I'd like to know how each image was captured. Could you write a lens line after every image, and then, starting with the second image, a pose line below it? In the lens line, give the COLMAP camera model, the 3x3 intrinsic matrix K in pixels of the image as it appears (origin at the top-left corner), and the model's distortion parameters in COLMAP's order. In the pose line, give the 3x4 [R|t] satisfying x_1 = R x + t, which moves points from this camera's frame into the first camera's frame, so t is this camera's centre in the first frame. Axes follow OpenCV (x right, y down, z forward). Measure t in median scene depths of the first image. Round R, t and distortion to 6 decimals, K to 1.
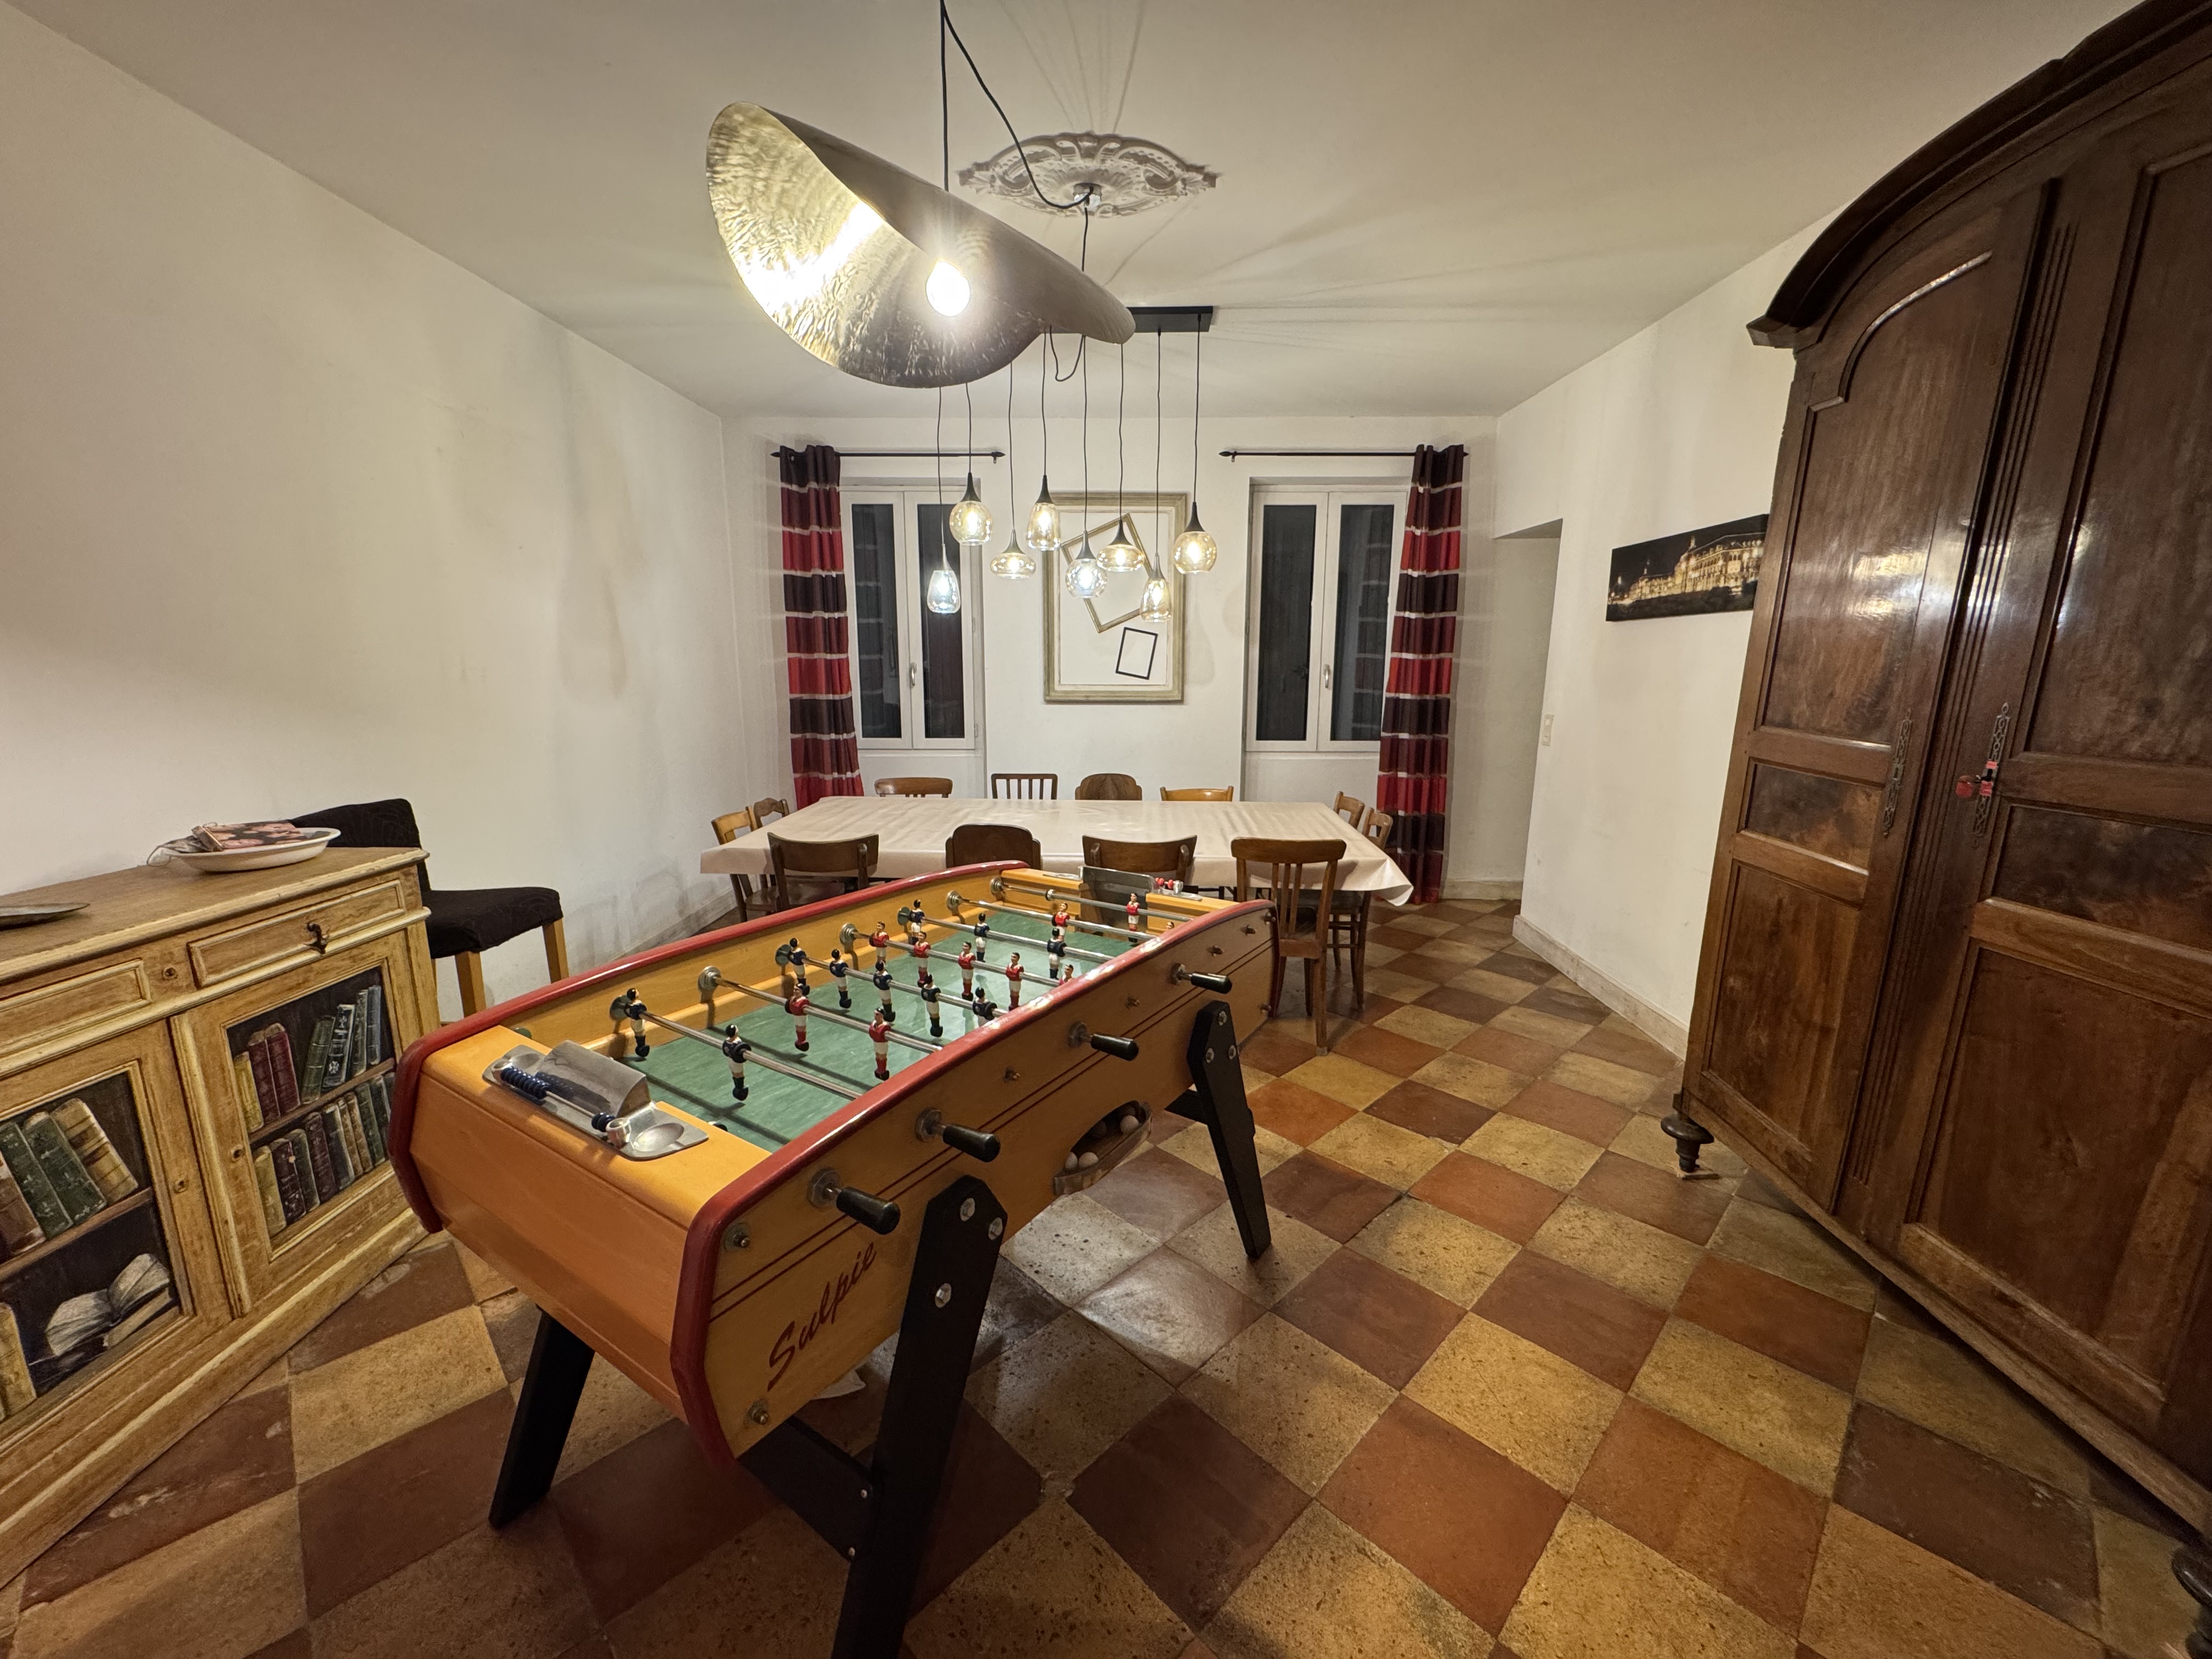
lens RADIAL K [[886.9, 0, 1103.4], [0, 886.9, 828.9], [0, 0, 1]] dist [-0.002252, -0.000096]
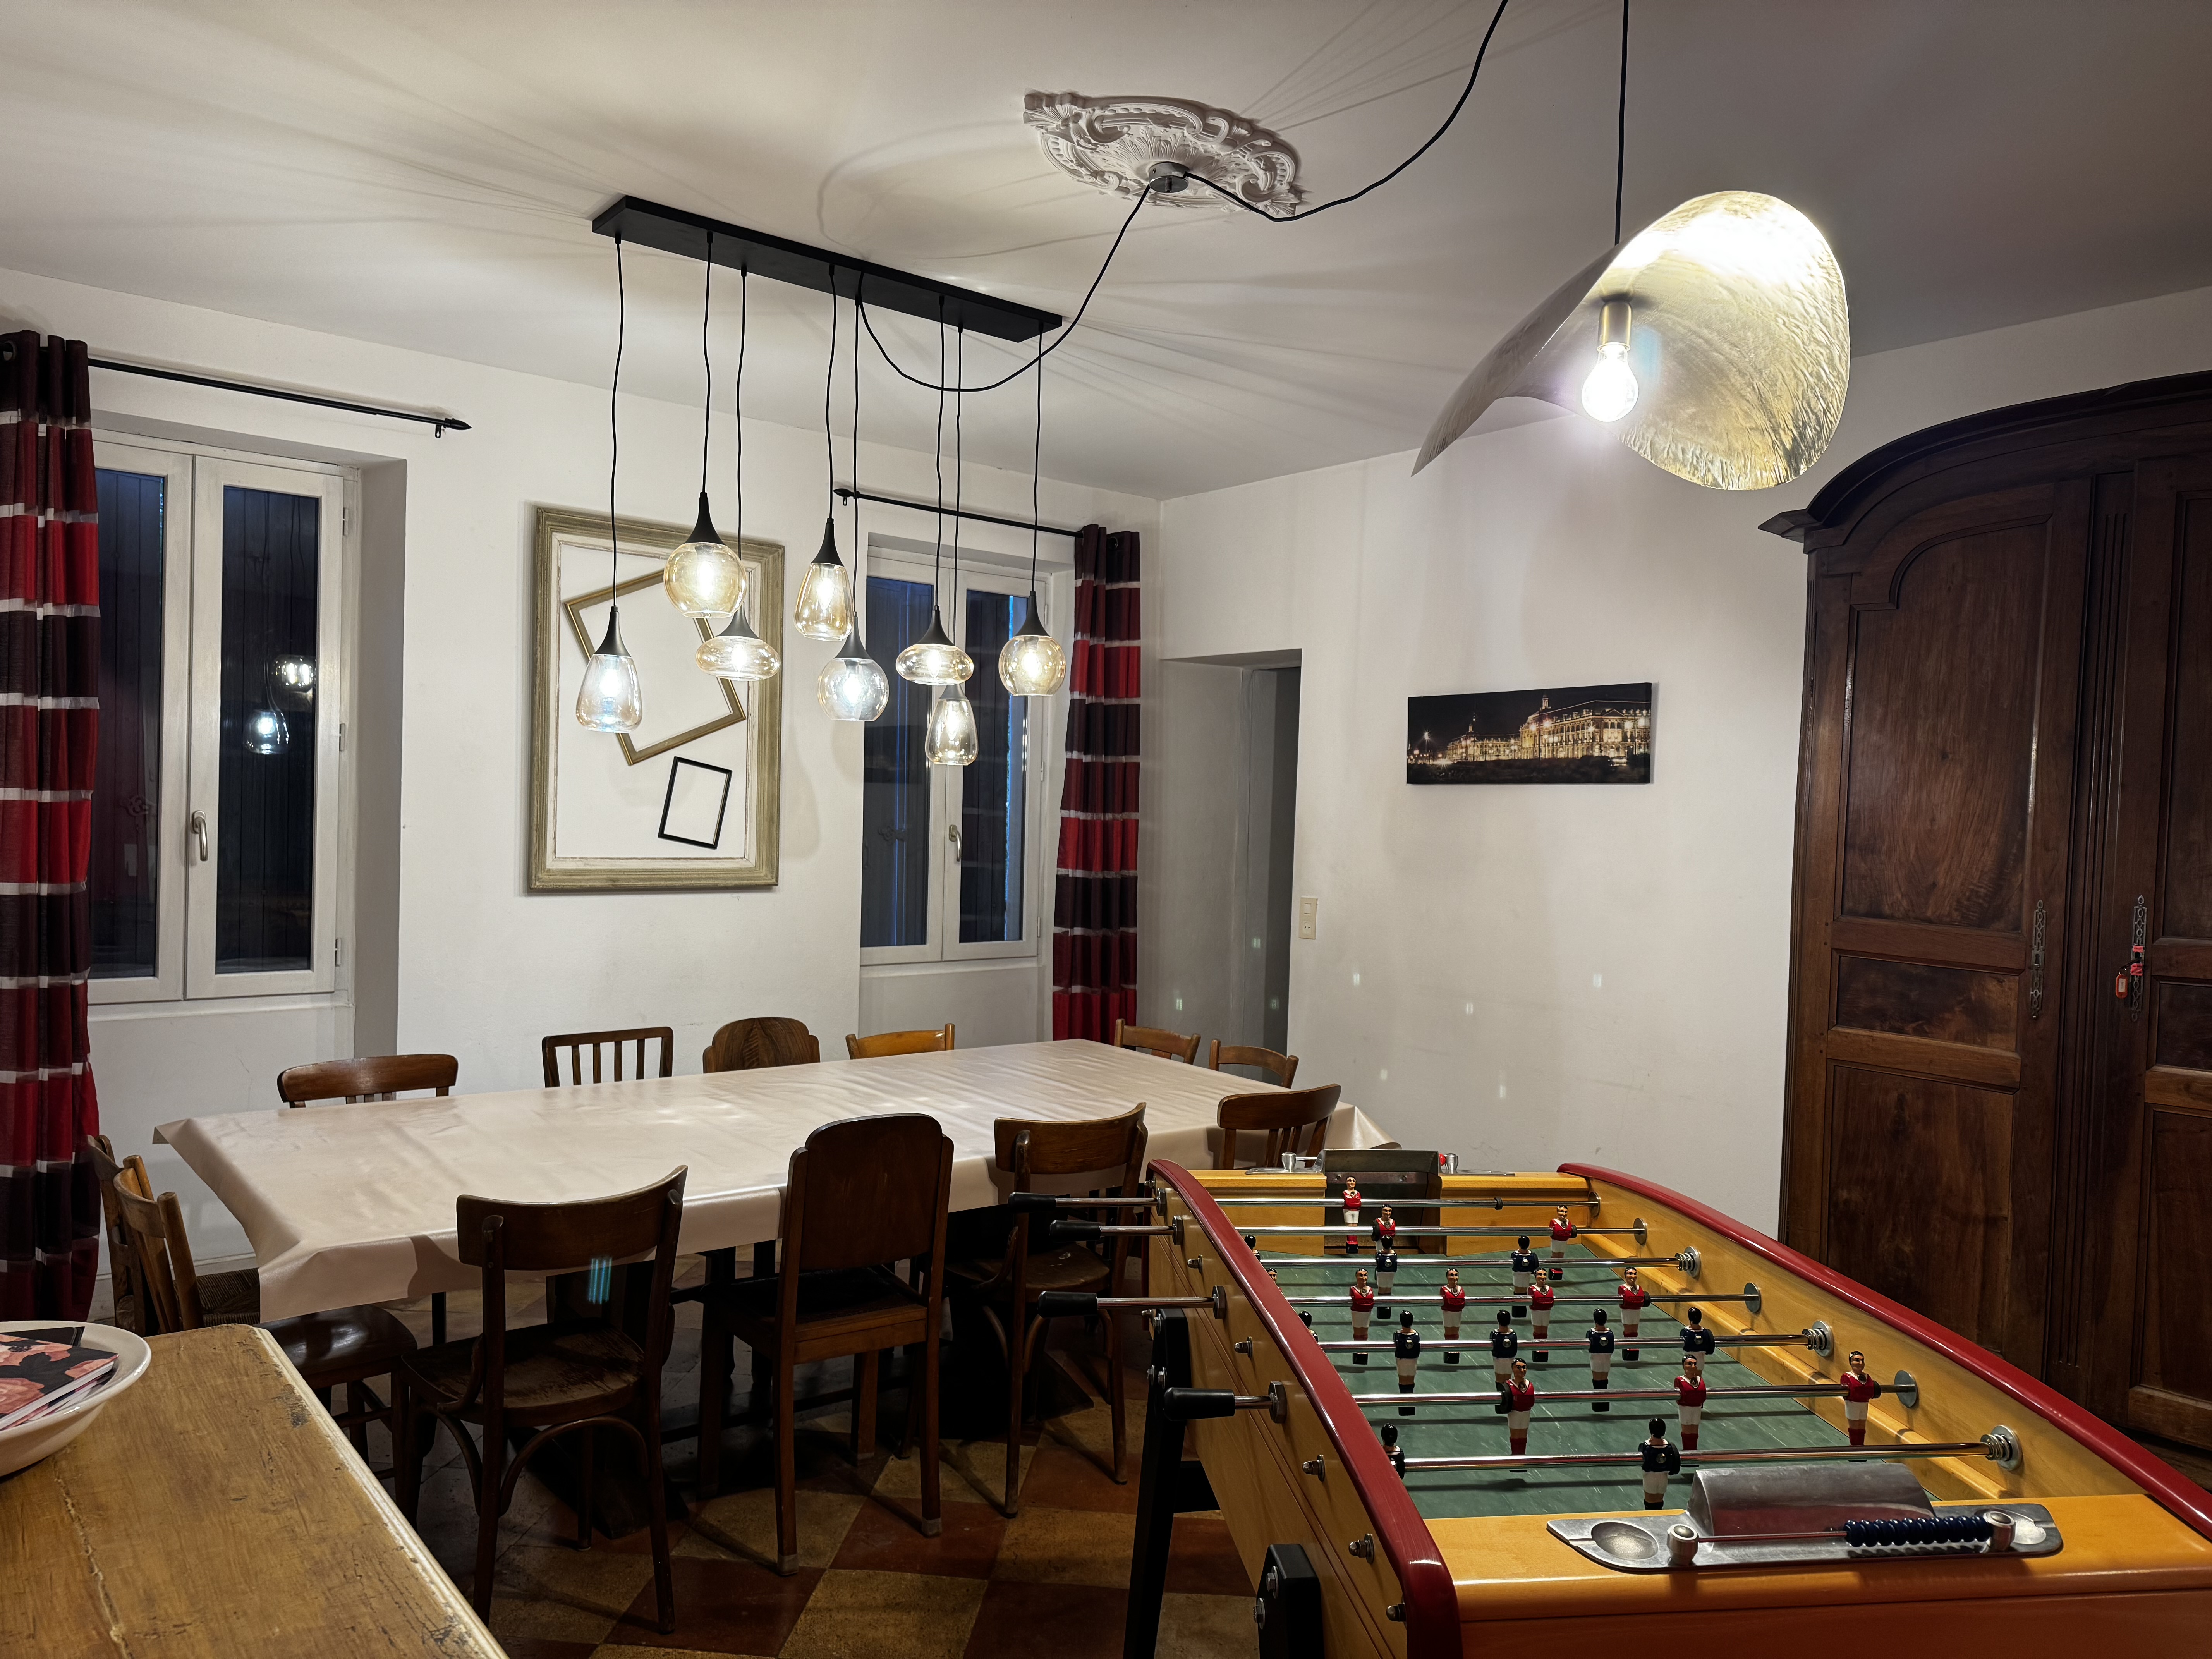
lens RADIAL K [[1545.9, 0, 1107.8], [0, 1545.9, 832.3], [0, 0, 1]] dist [0.072581, -0.080952]
pose [[0.758349, 0.007361, 0.651808, -0.645964], [0.098468, 0.987168, -0.125711, -0.046766], [-0.644369, 0.159515, 0.747893, 0.150831]]
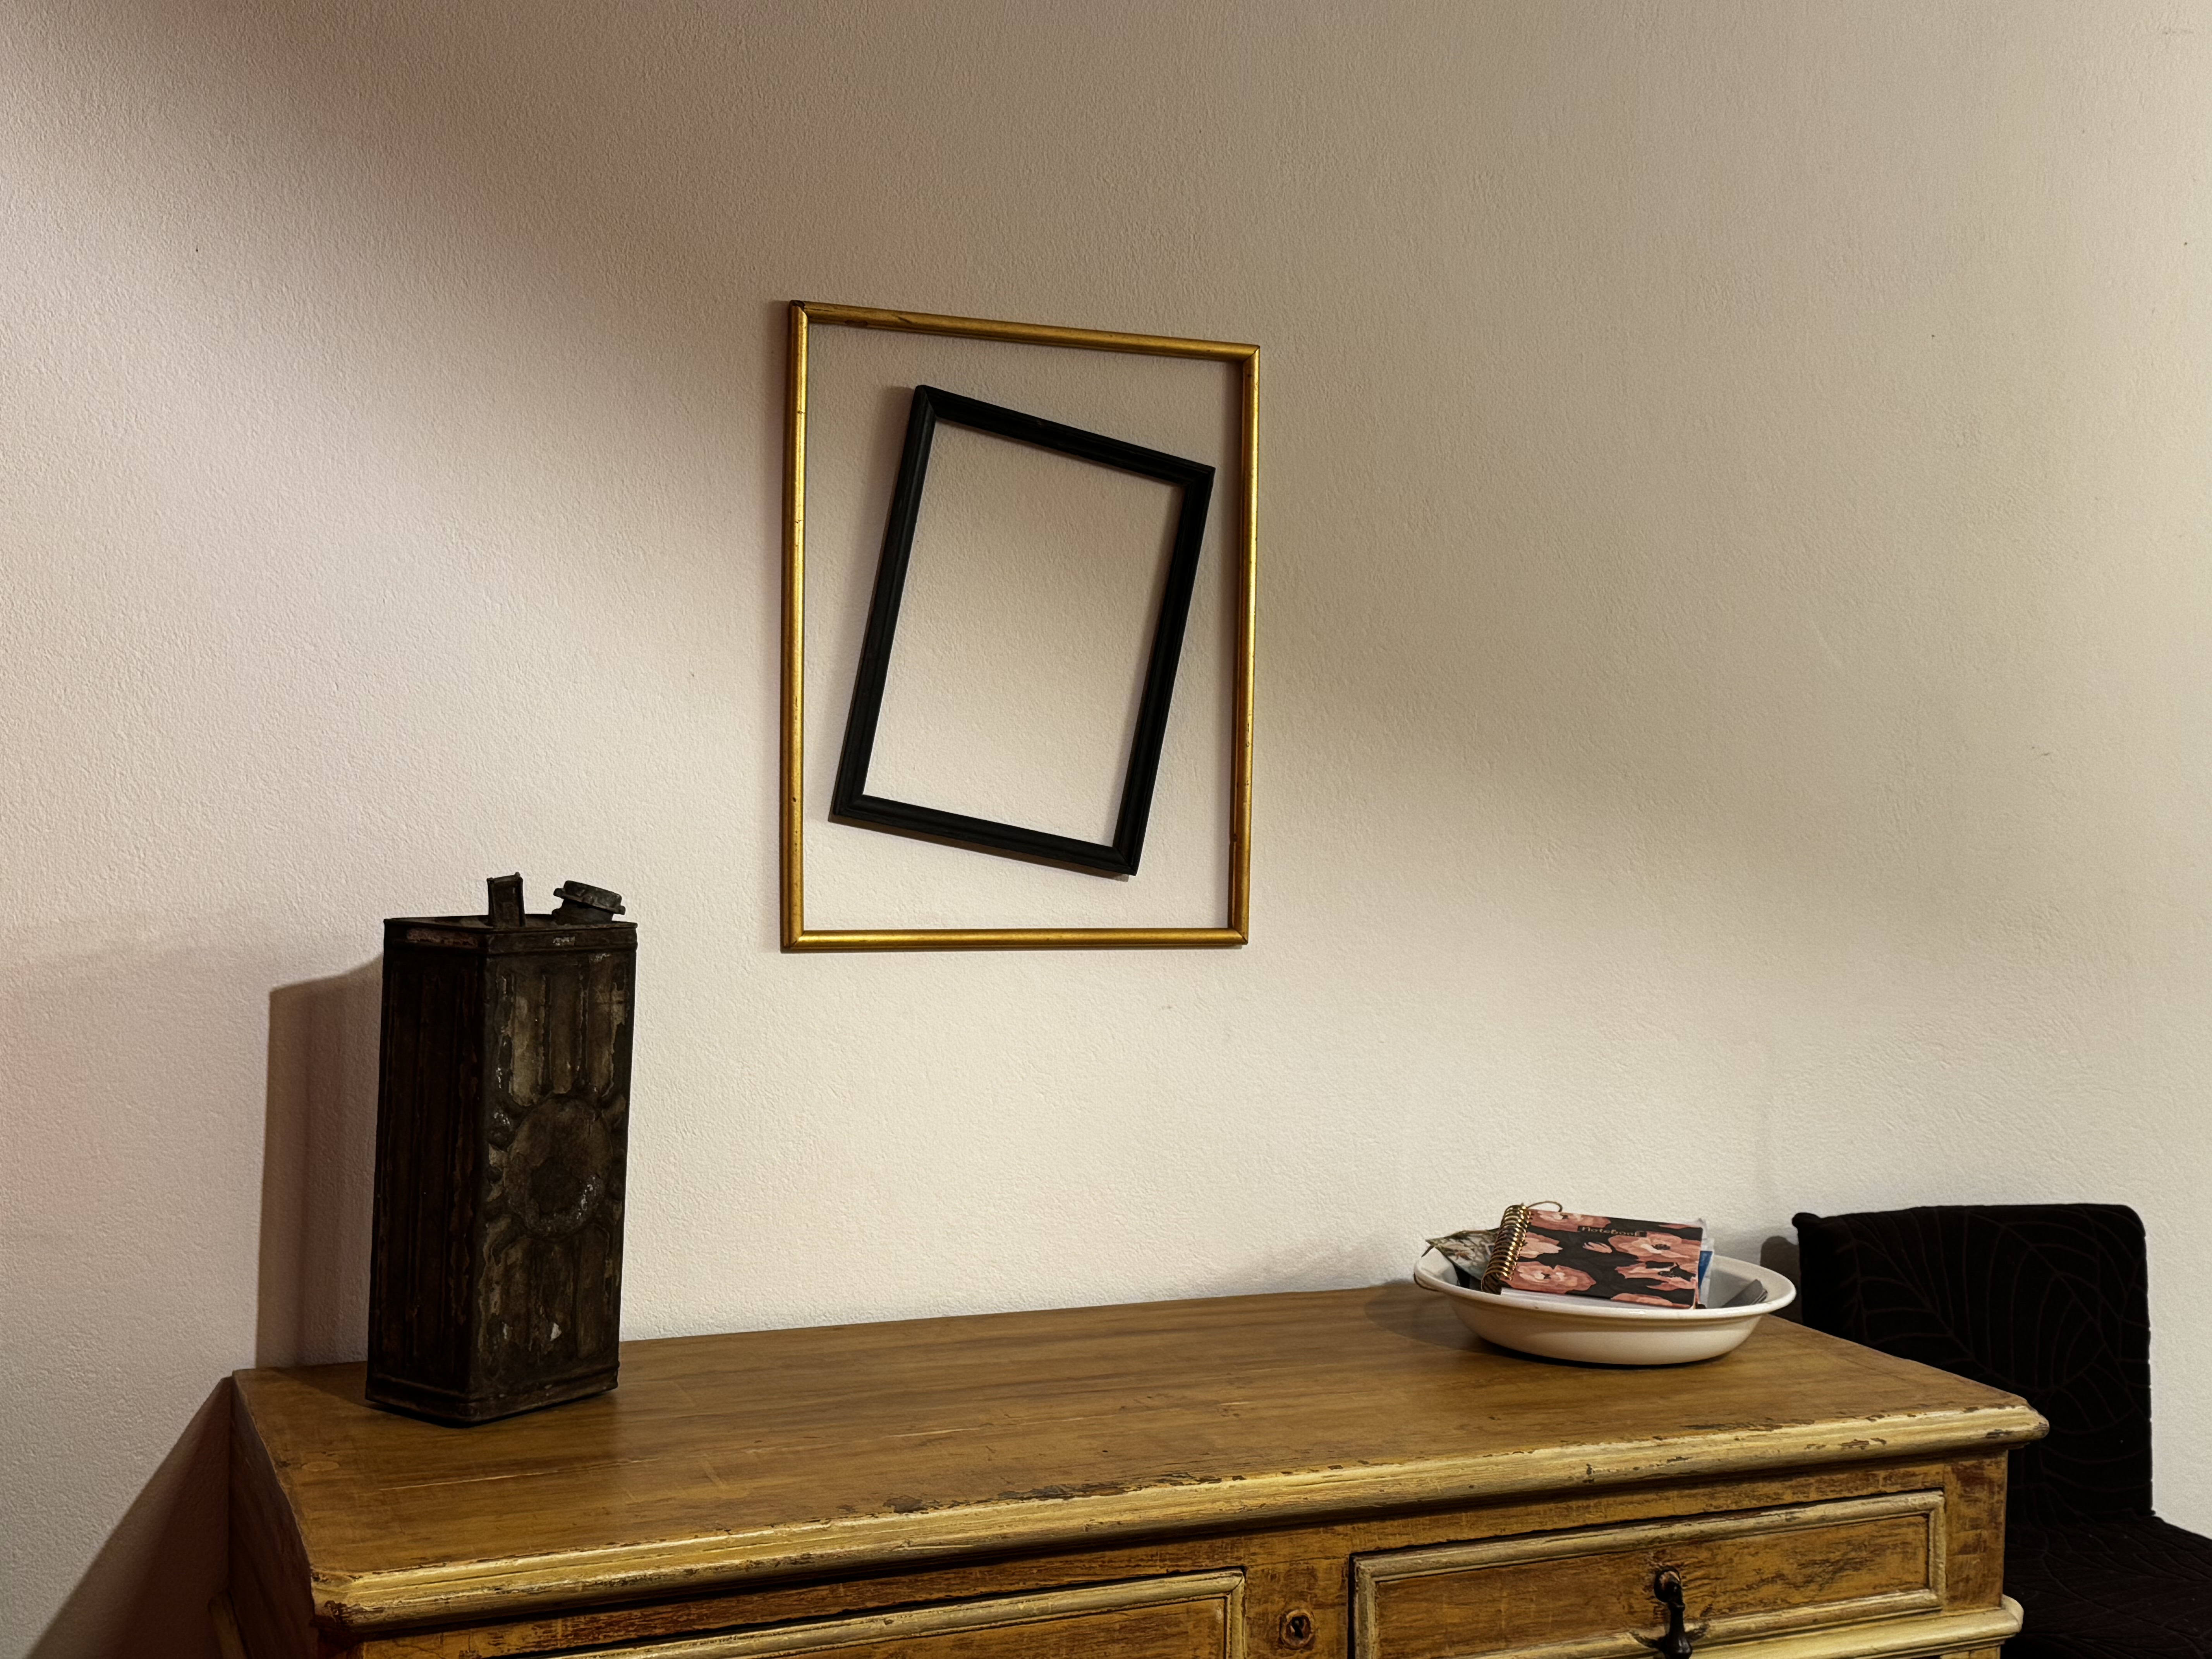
lens RADIAL K [[2554.6, 0, 1106.4], [0, 2554.6, 818.6], [0, 0, 1]] dist [0.107298, 0.000000]
pose [[0.427824, 0.034245, -0.903213, -0.082744], [-0.193328, 0.979623, -0.054431, -0.043334], [0.882945, 0.197903, 0.425726, 0.217721]]
